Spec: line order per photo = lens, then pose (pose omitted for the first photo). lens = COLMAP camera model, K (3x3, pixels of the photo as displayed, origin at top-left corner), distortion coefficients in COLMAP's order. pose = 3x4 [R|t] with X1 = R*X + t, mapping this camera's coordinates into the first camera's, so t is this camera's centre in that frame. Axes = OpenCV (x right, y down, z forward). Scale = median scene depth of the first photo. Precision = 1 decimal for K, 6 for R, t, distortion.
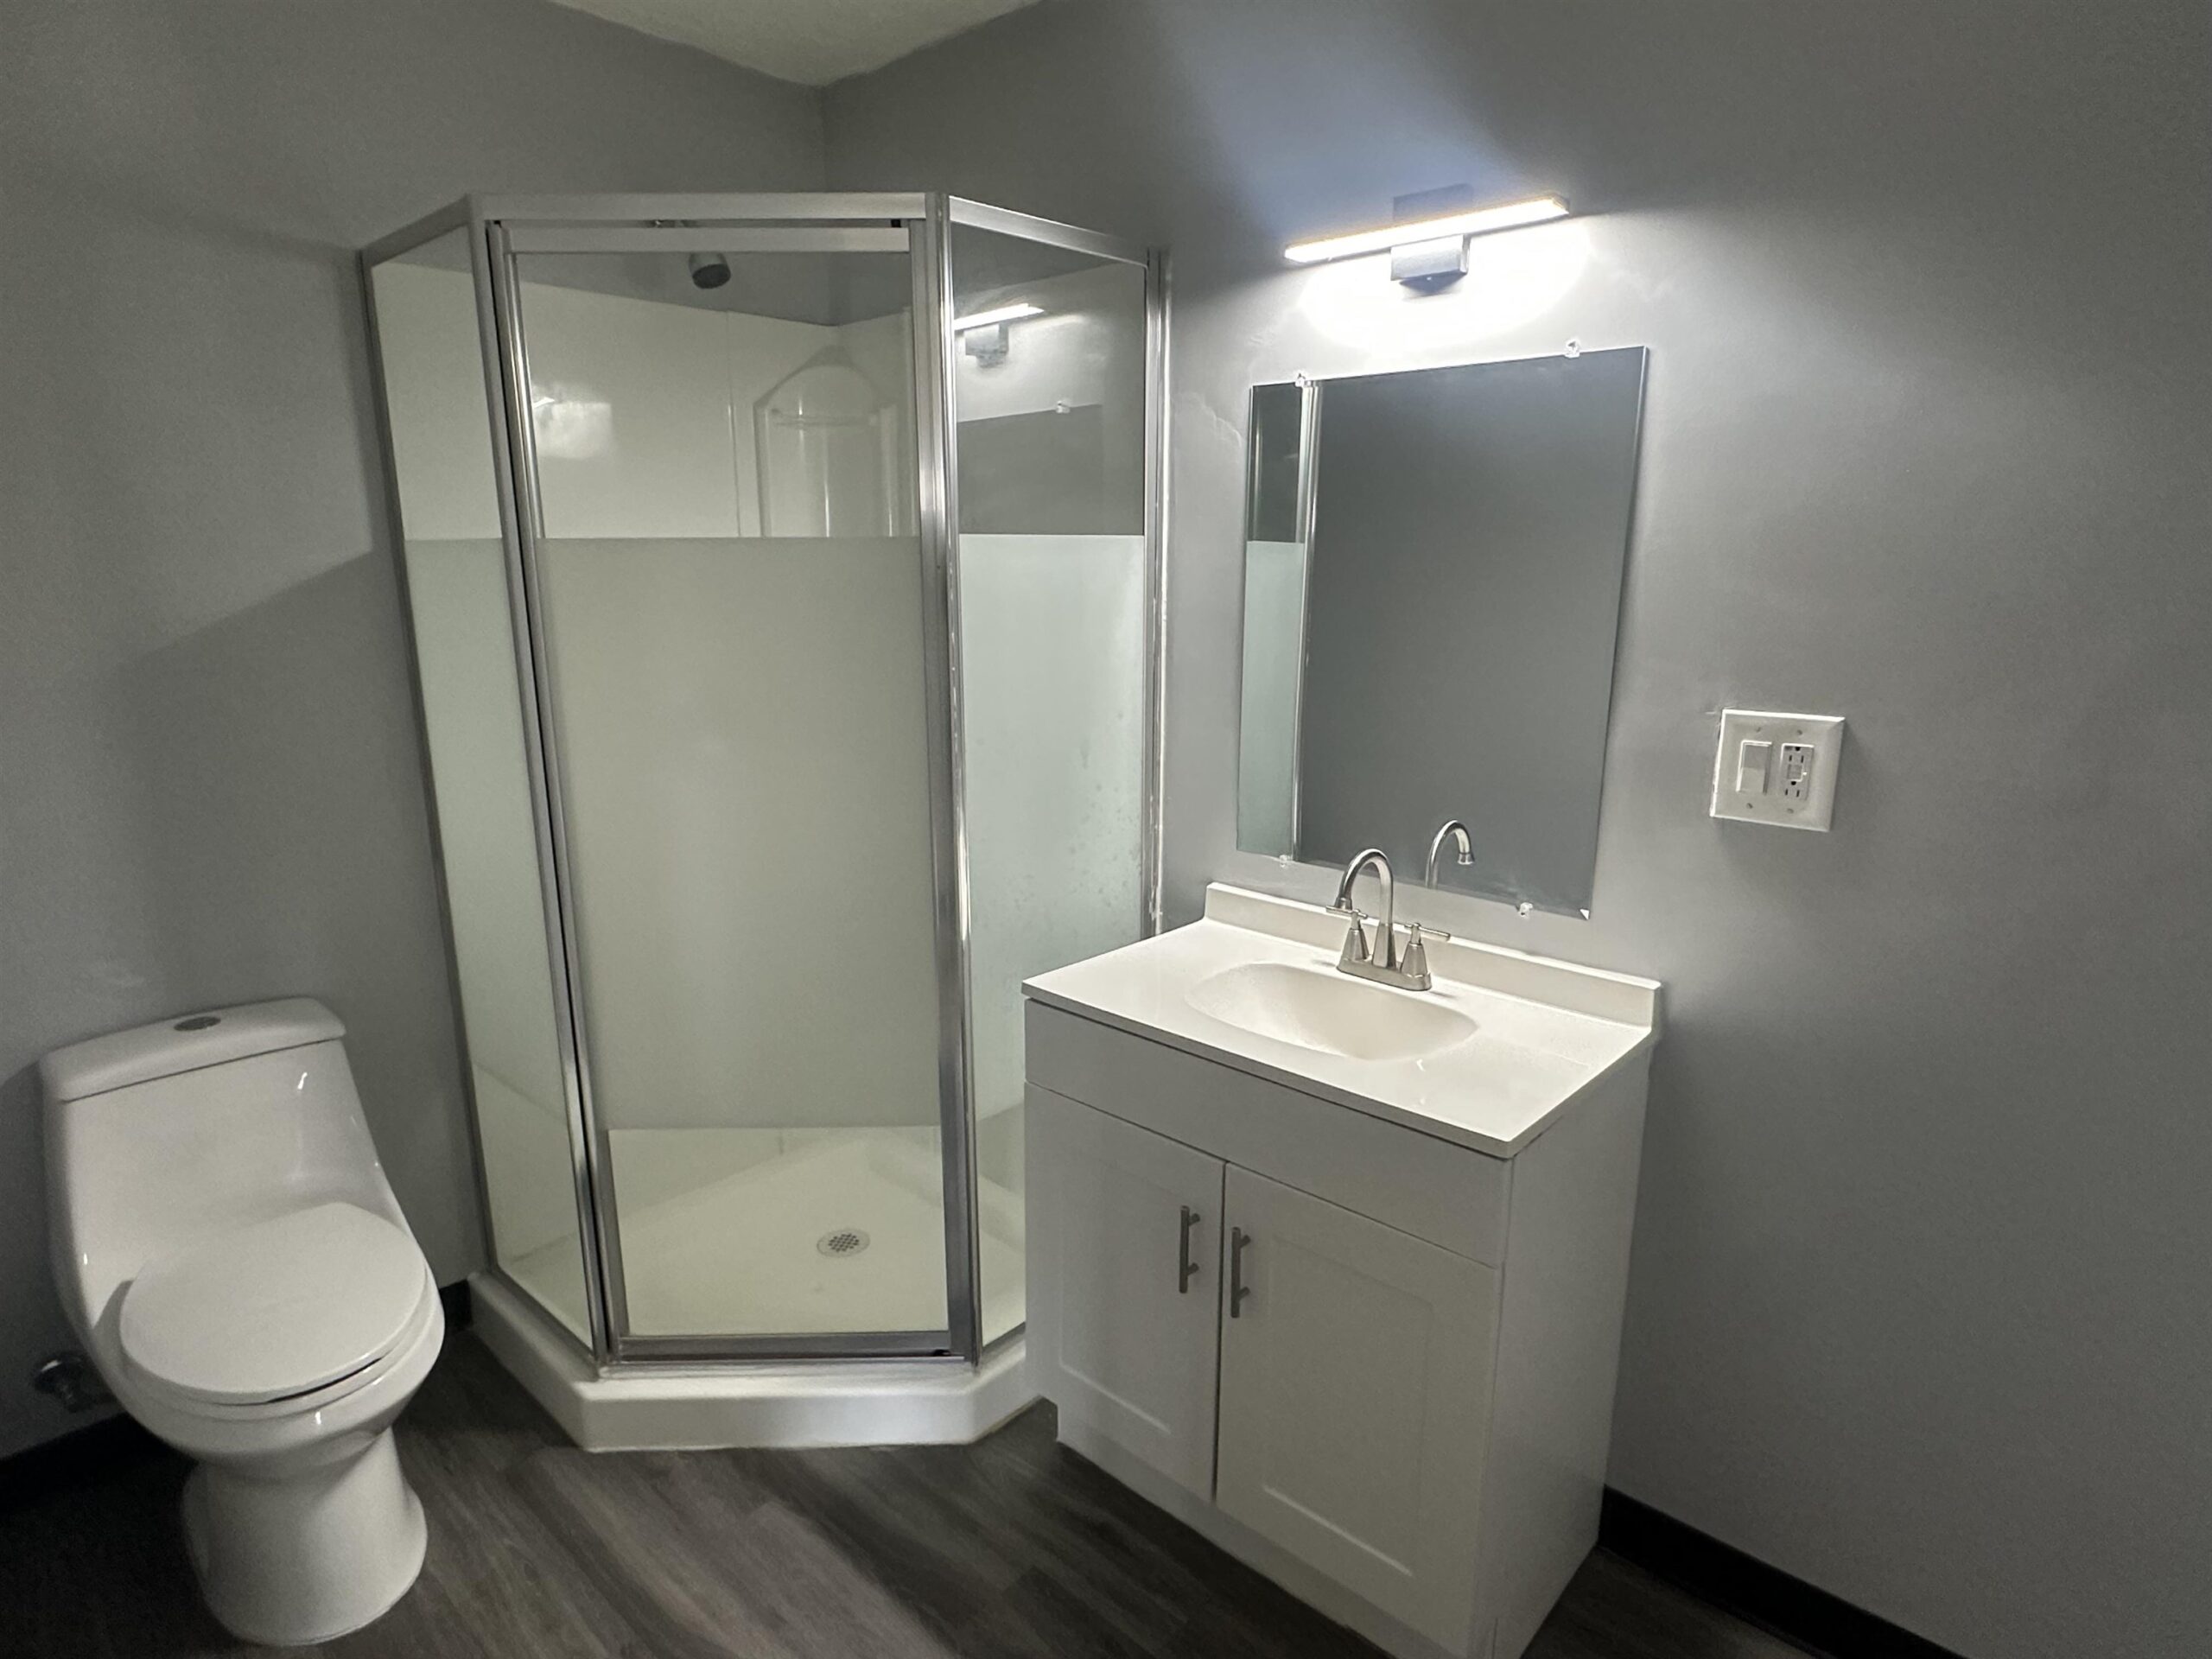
lens RADIAL K [[1237.5, 0, 1106.0], [0, 1237.5, 829.5], [0, 0, 1]] dist [0.001480, -0.000535]
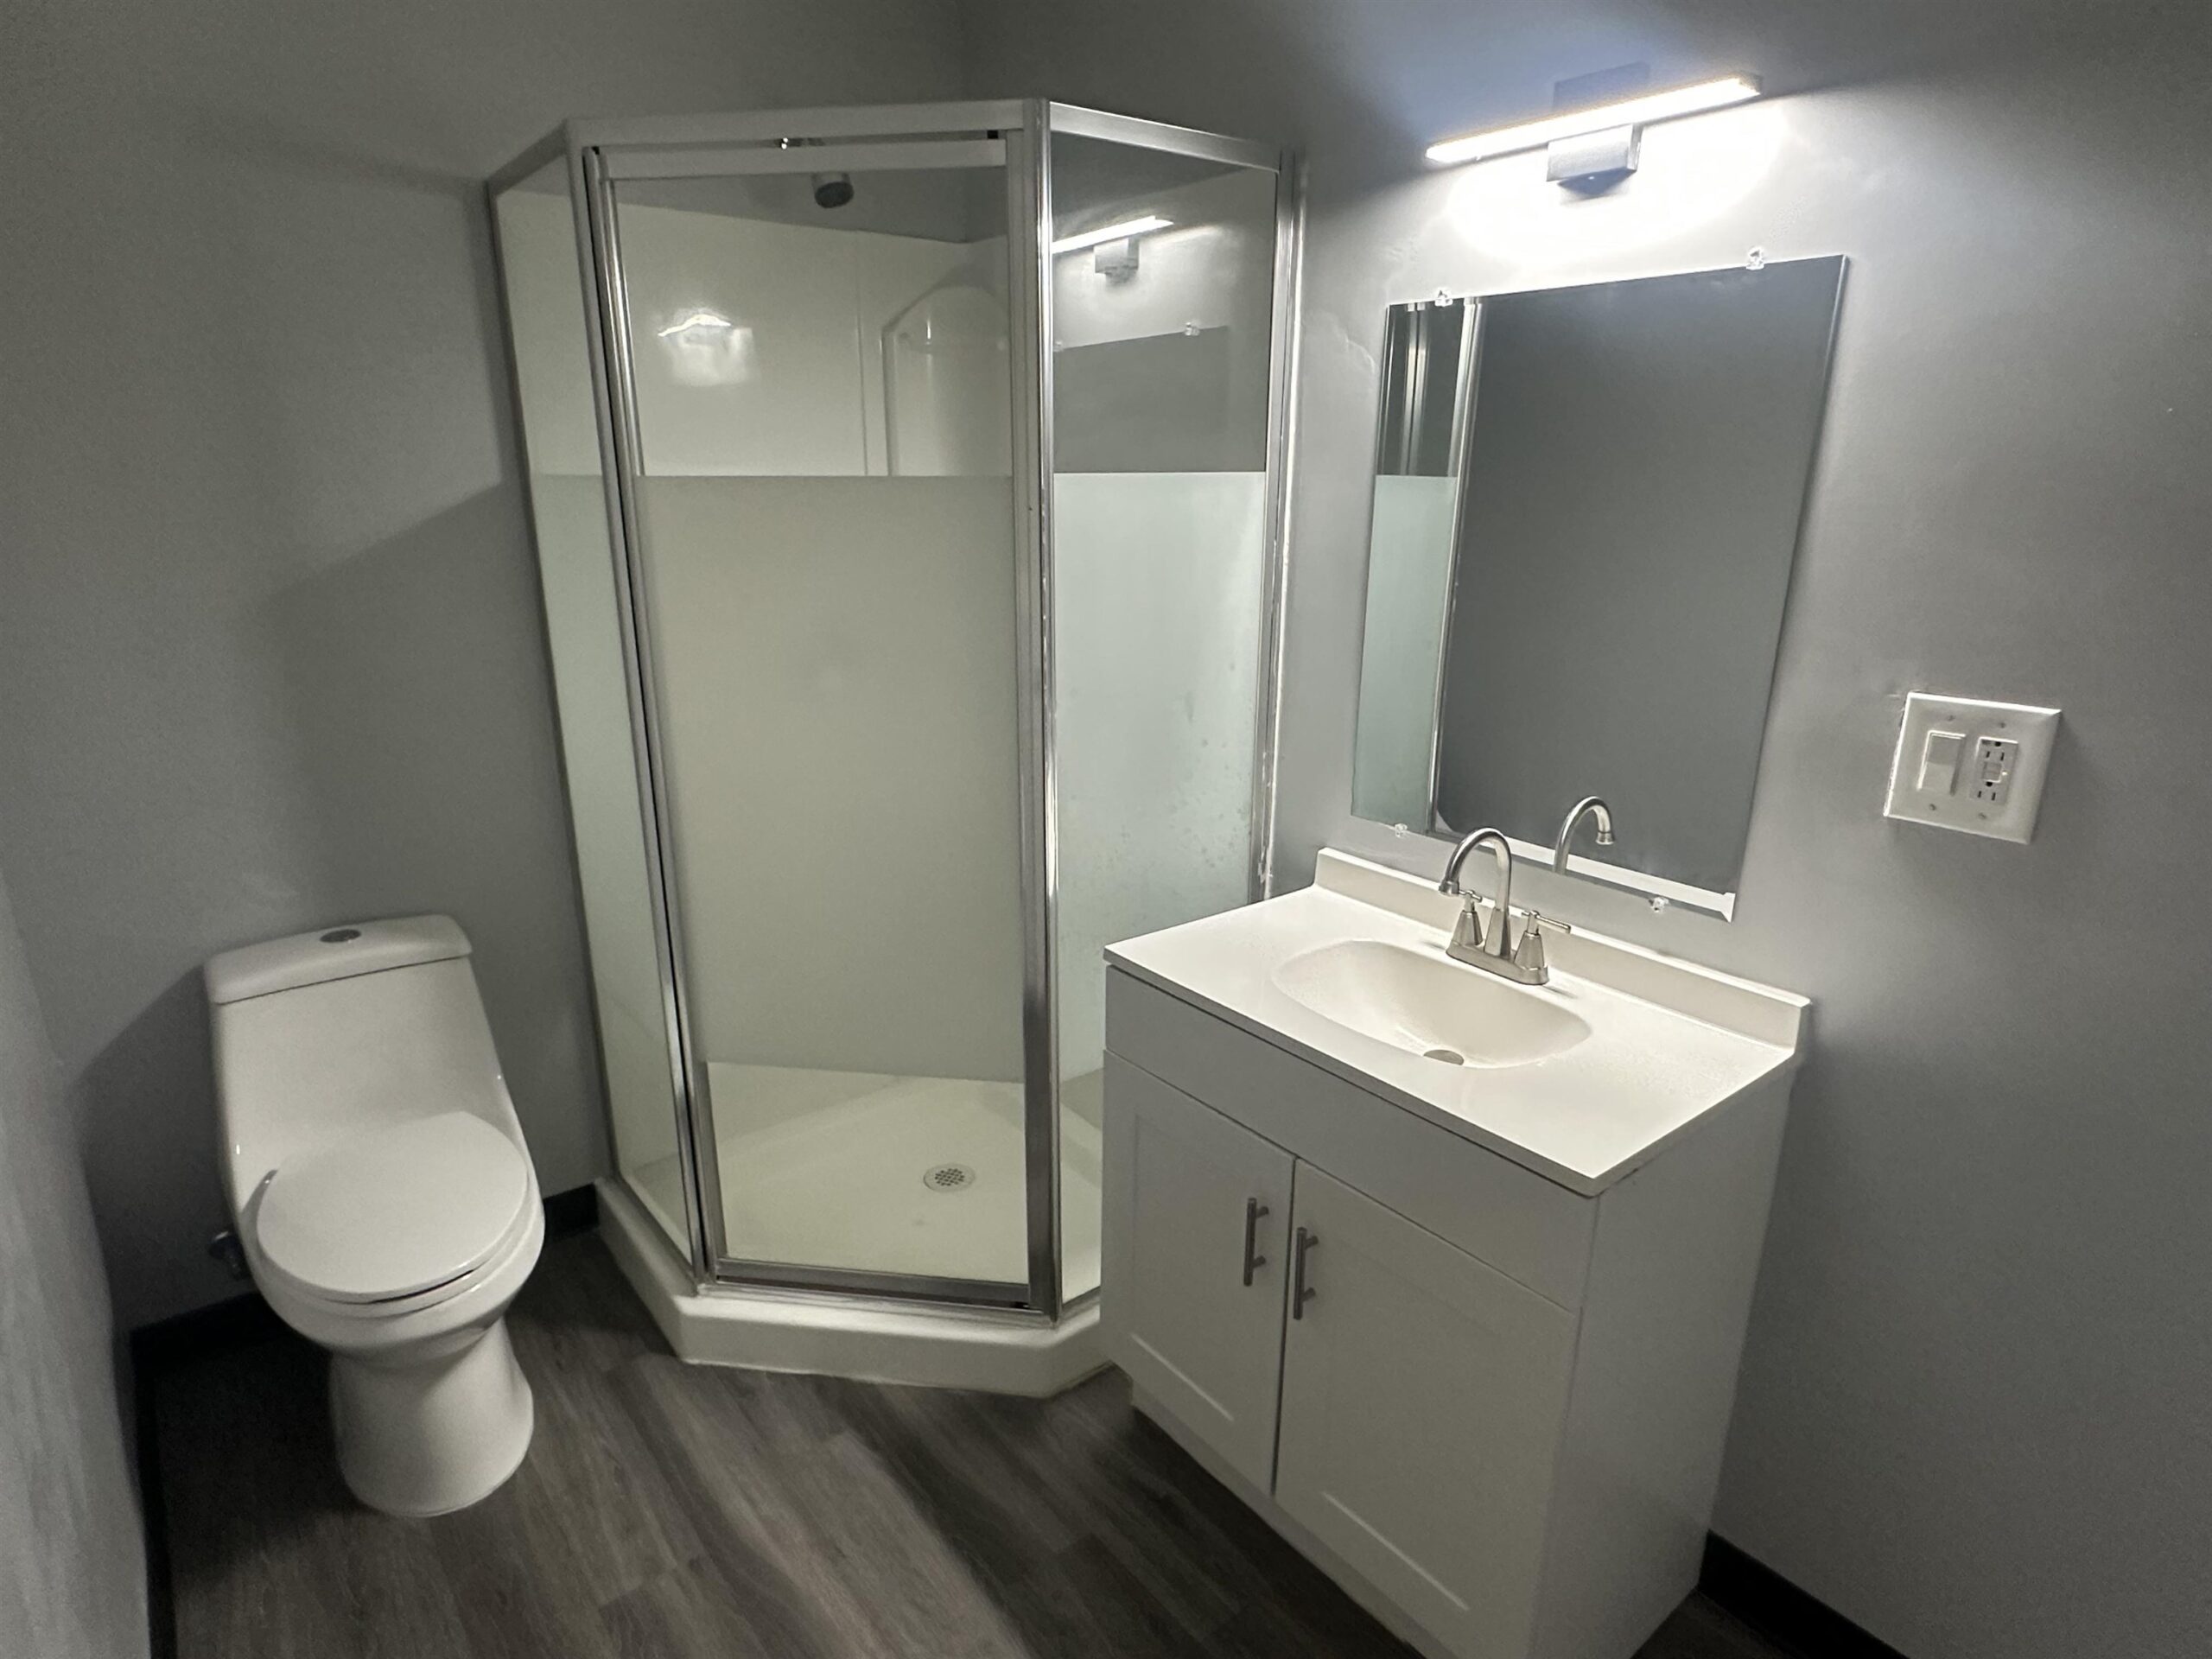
lens RADIAL K [[1236.1, 0, 1106.0], [0, 1236.1, 829.5], [0, 0, 1]] dist [0.000918, 0.001300]
pose [[0.987327, 0.048995, -0.150947, 0.073497], [-0.038627, 0.996738, 0.070868, -0.035866], [0.153927, -0.064139, 0.985998, 0.059434]]
